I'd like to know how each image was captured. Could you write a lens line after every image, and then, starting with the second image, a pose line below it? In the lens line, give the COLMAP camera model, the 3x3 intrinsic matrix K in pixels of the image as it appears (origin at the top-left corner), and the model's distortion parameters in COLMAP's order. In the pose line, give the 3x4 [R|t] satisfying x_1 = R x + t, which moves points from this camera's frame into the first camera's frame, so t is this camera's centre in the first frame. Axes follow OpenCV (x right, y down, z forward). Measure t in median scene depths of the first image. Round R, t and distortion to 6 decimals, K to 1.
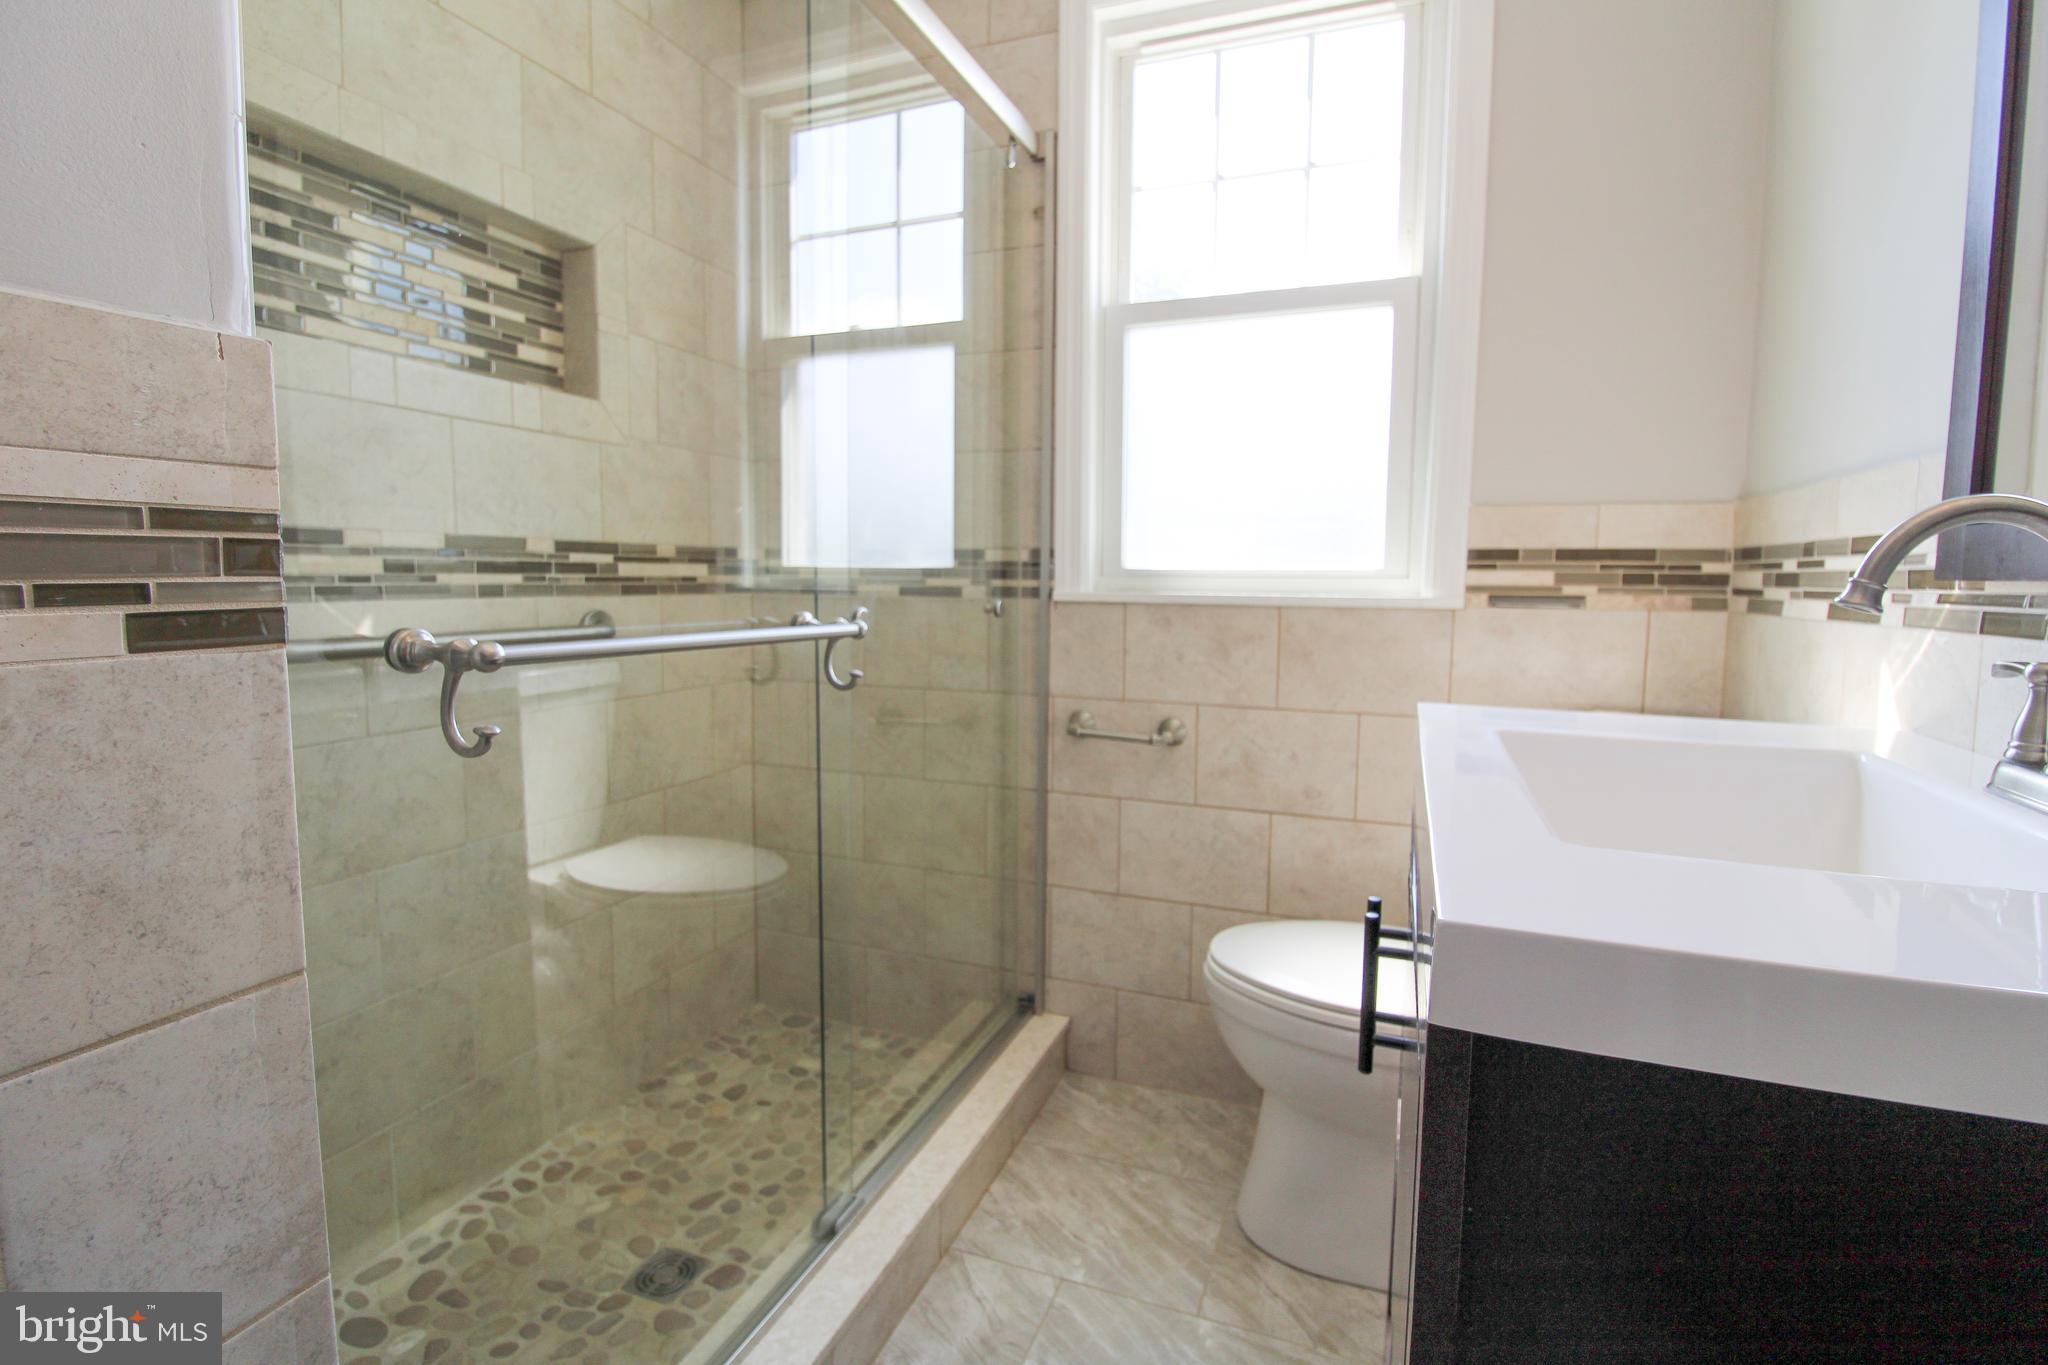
lens RADIAL K [[950.8, 0, 1034.3], [0, 950.8, 660.1], [0, 0, 1]] dist [0.004785, -0.016204]
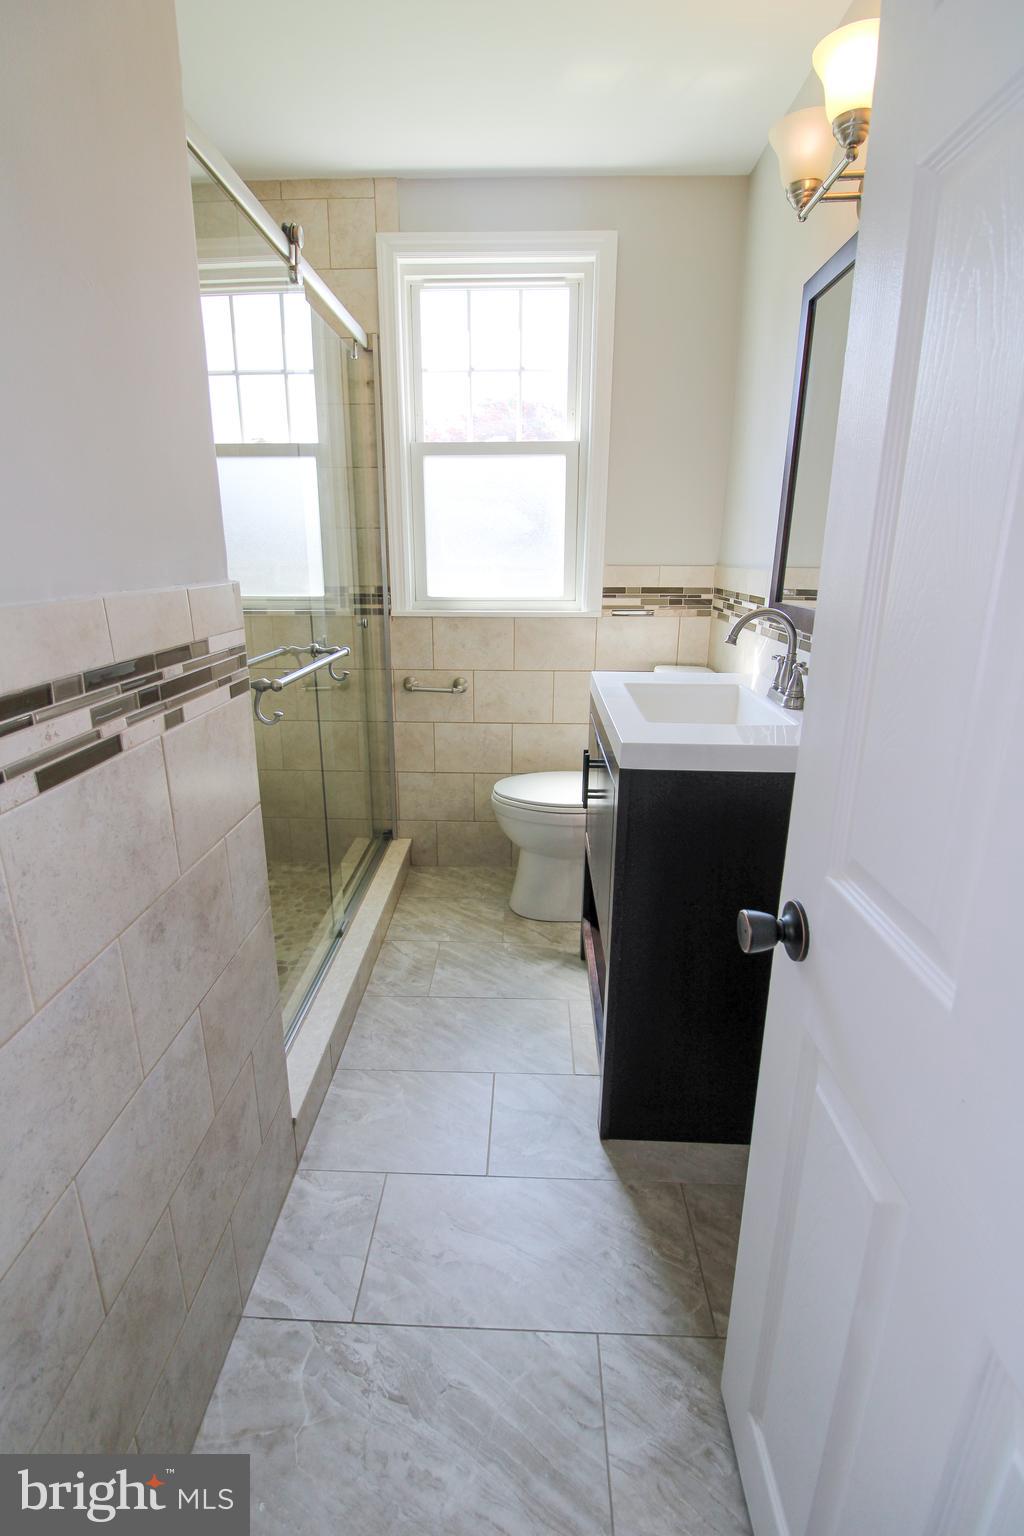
lens RADIAL K [[713.1, 0, 505.2], [0, 713.1, 756.9], [0, 0, 1]] dist [0.004785, -0.016204]
pose [[0.946573, -0.095336, 0.308075, -0.222230], [0.033744, 0.979340, 0.199385, -0.065275], [-0.320719, -0.178337, 0.930234, -0.376025]]
